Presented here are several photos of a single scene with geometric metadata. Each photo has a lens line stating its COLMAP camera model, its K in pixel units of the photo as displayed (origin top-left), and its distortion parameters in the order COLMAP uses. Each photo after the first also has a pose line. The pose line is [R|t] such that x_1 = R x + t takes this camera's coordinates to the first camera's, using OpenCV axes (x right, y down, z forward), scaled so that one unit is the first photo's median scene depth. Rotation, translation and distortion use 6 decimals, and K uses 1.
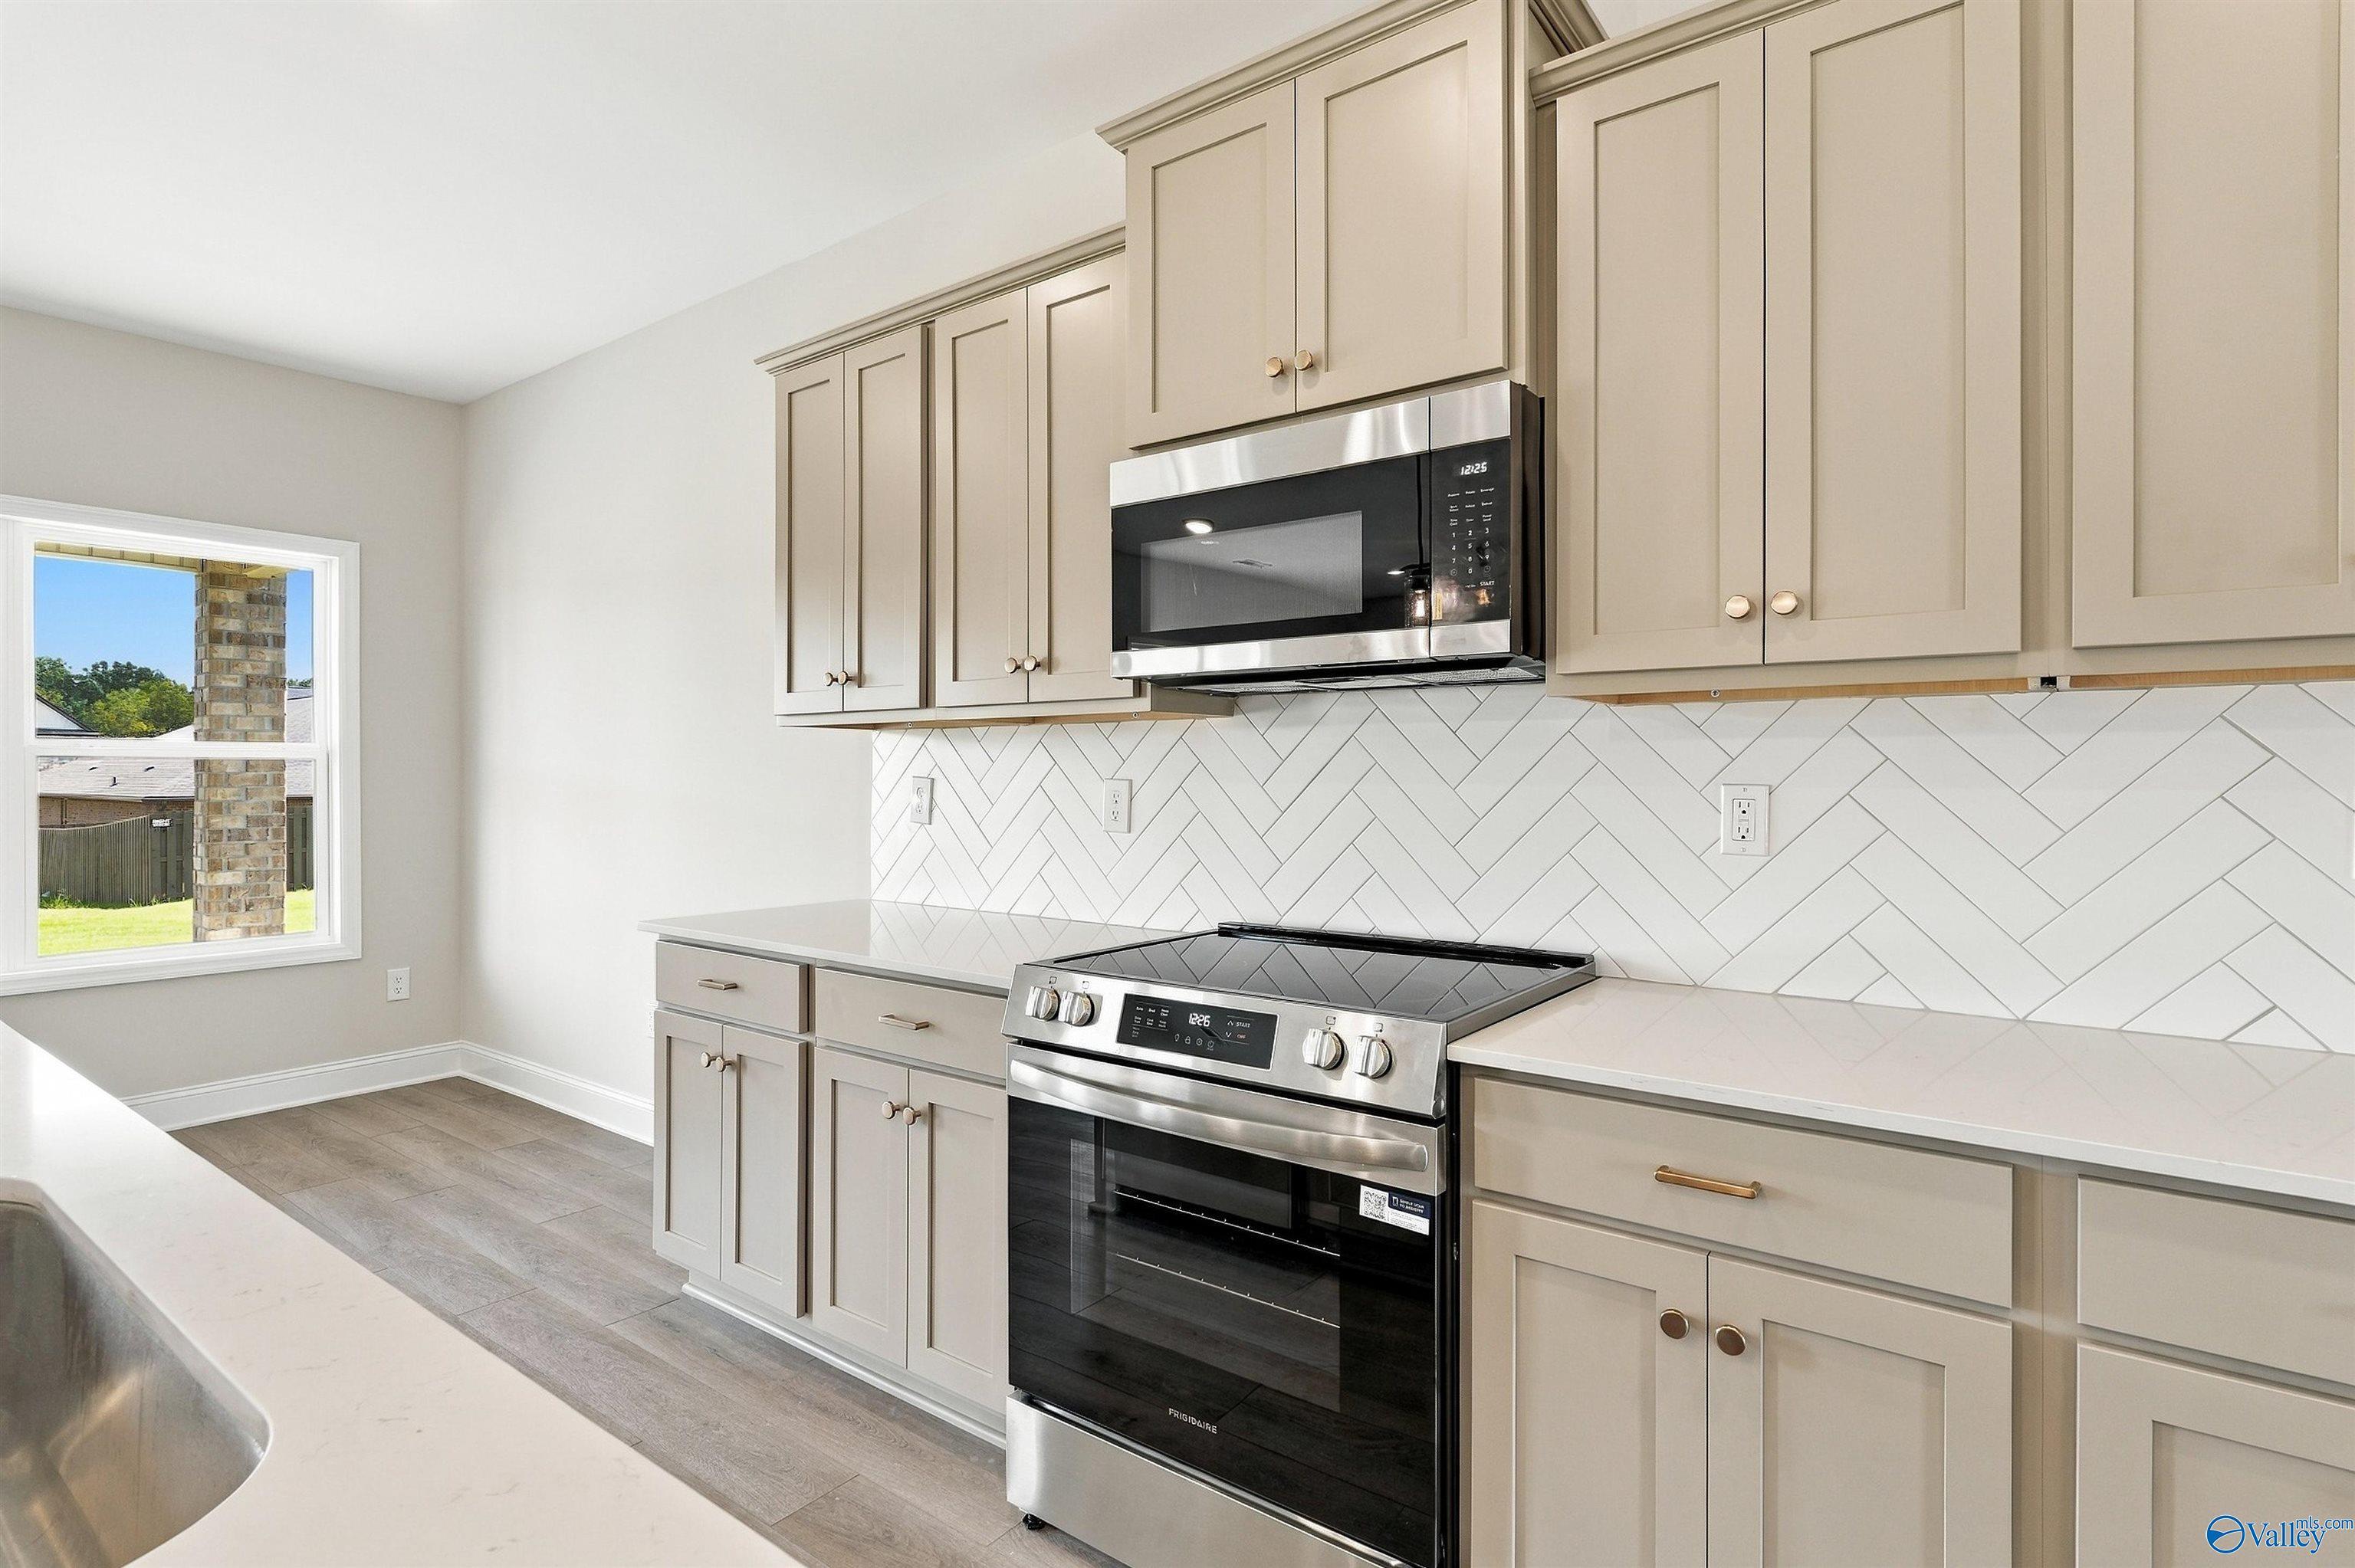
lens RADIAL K [[1166.6, 0, 1179.5], [0, 1166.6, 757.2], [0, 0, 1]] dist [-0.004916, -0.000441]
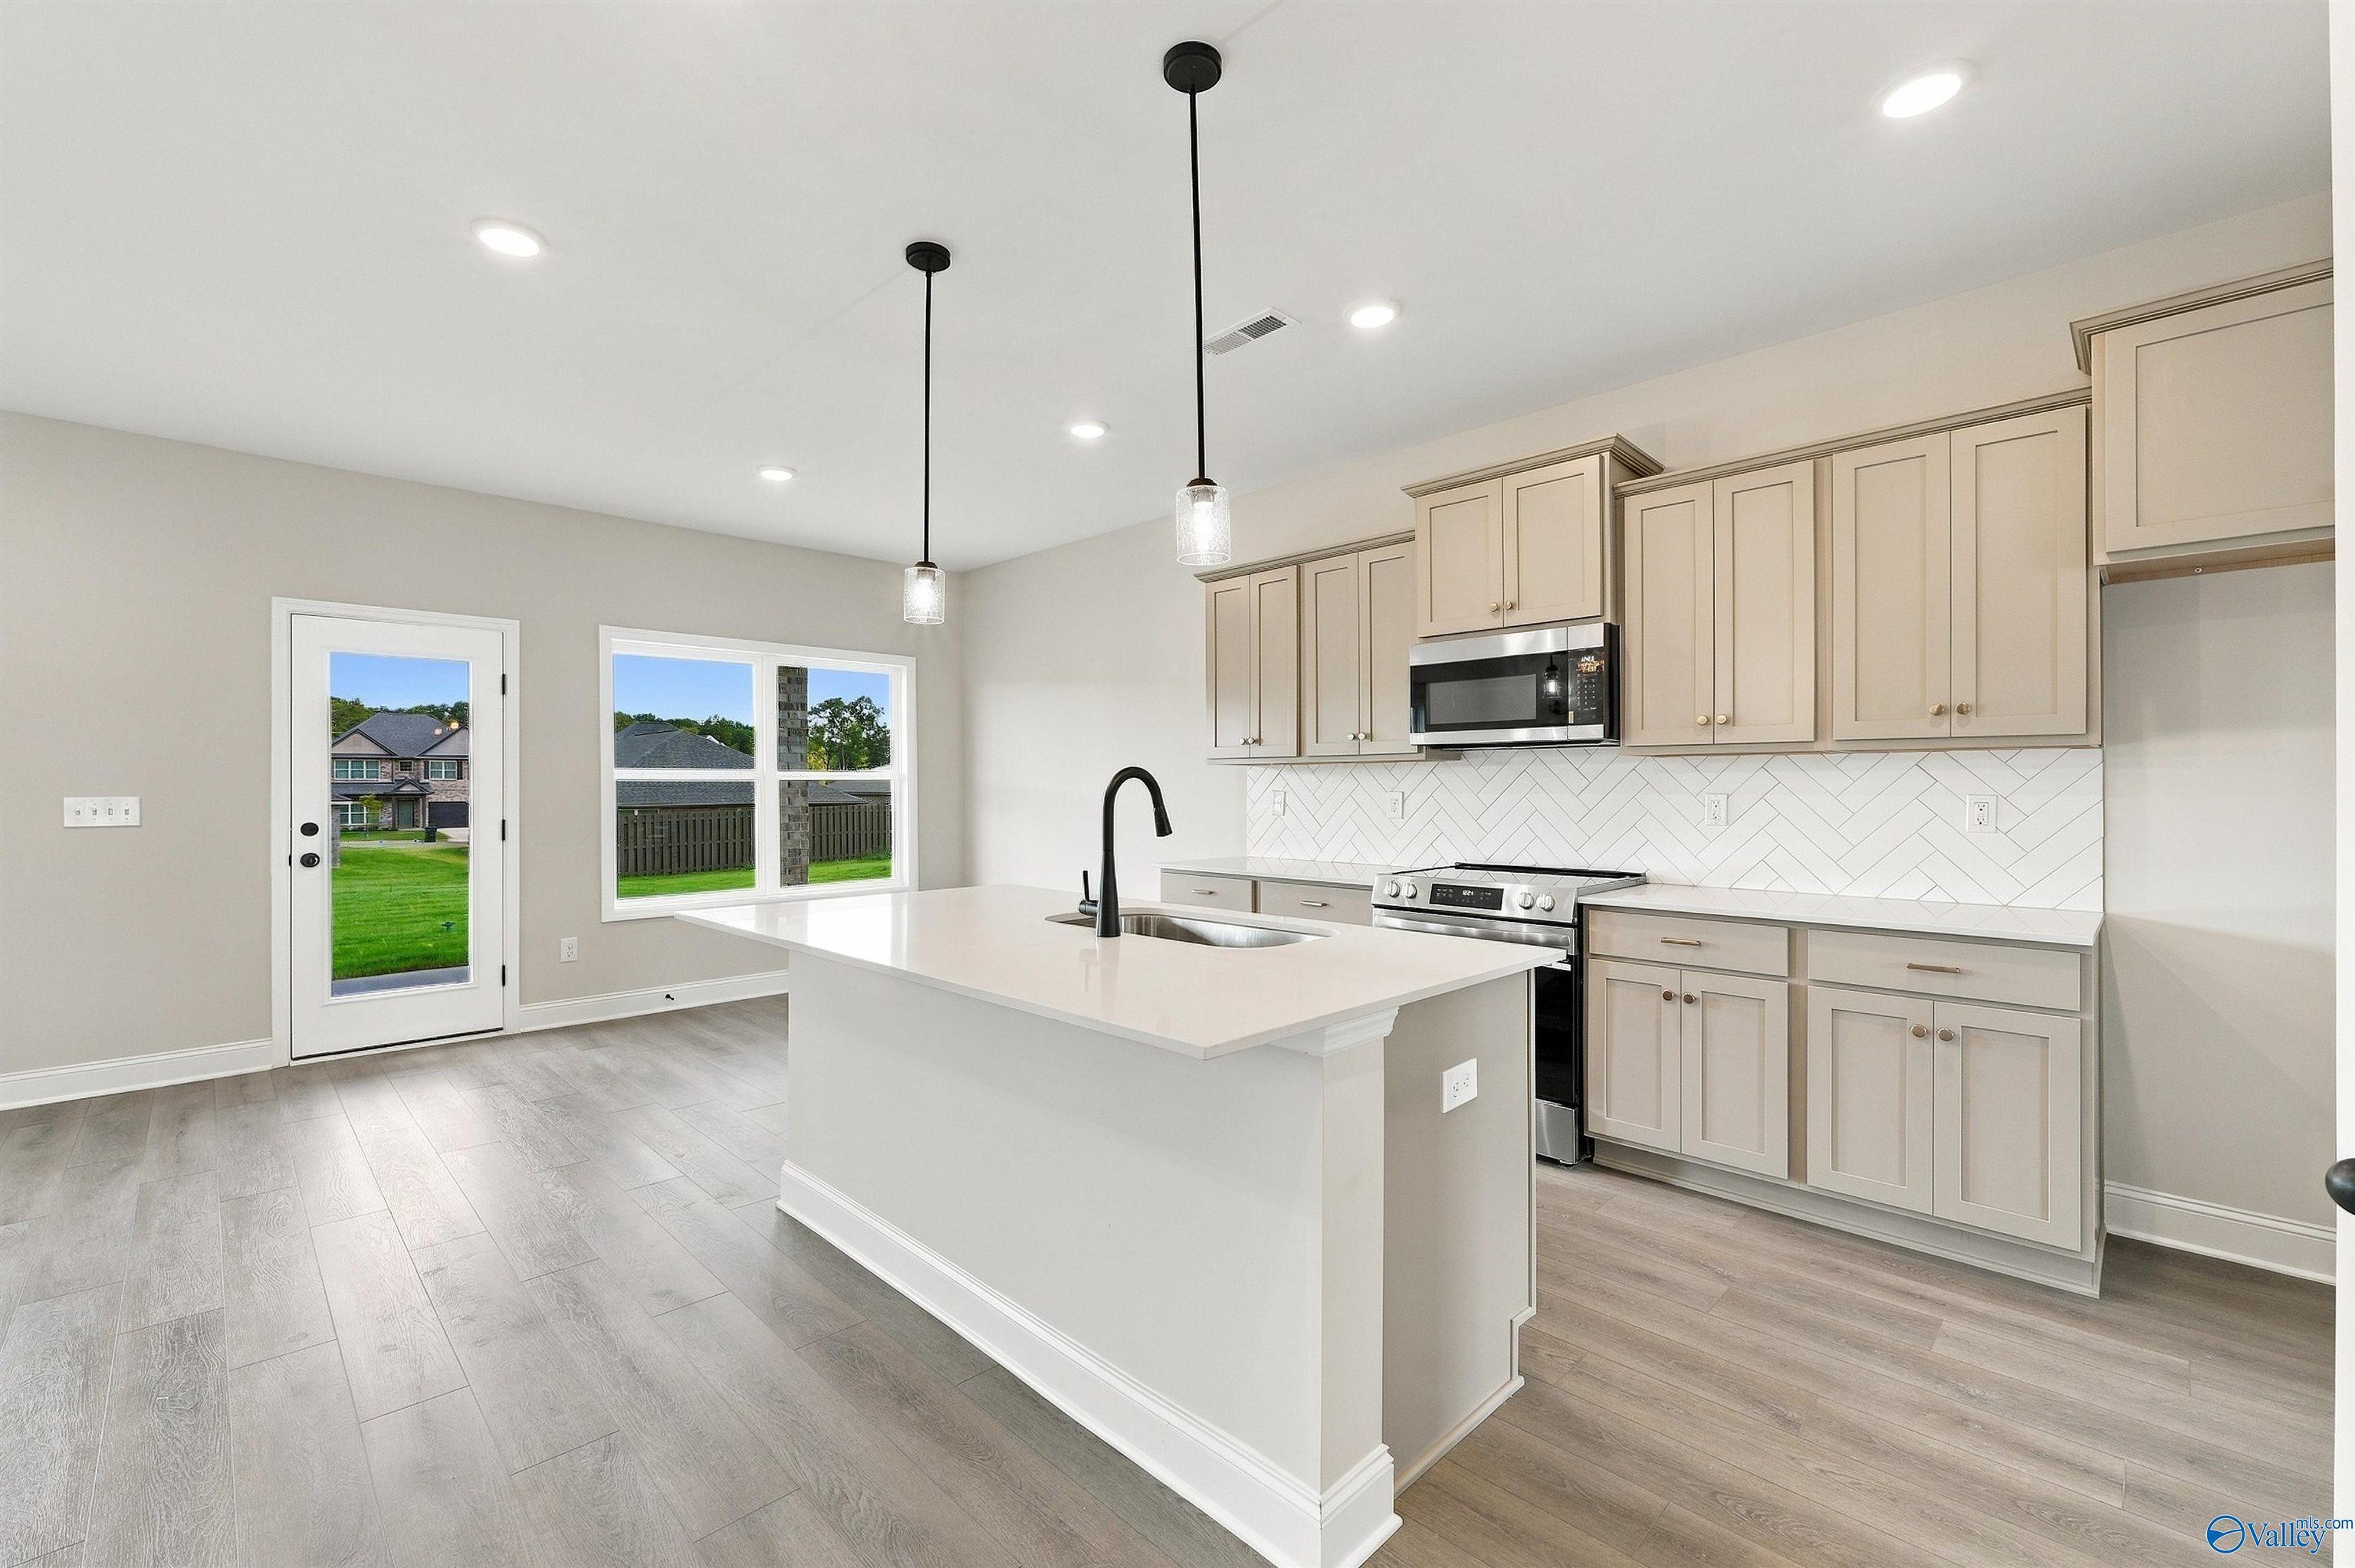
lens RADIAL K [[989.2, 0, 1182.1], [0, 989.2, 771.5], [0, 0, 1]] dist [-0.002146, -0.000298]
pose [[0.990499, -0.004746, -0.137437, -0.275784], [0.004644, 0.999989, -0.001063, -0.022876], [0.137441, 0.000415, 0.990510, -1.057376]]
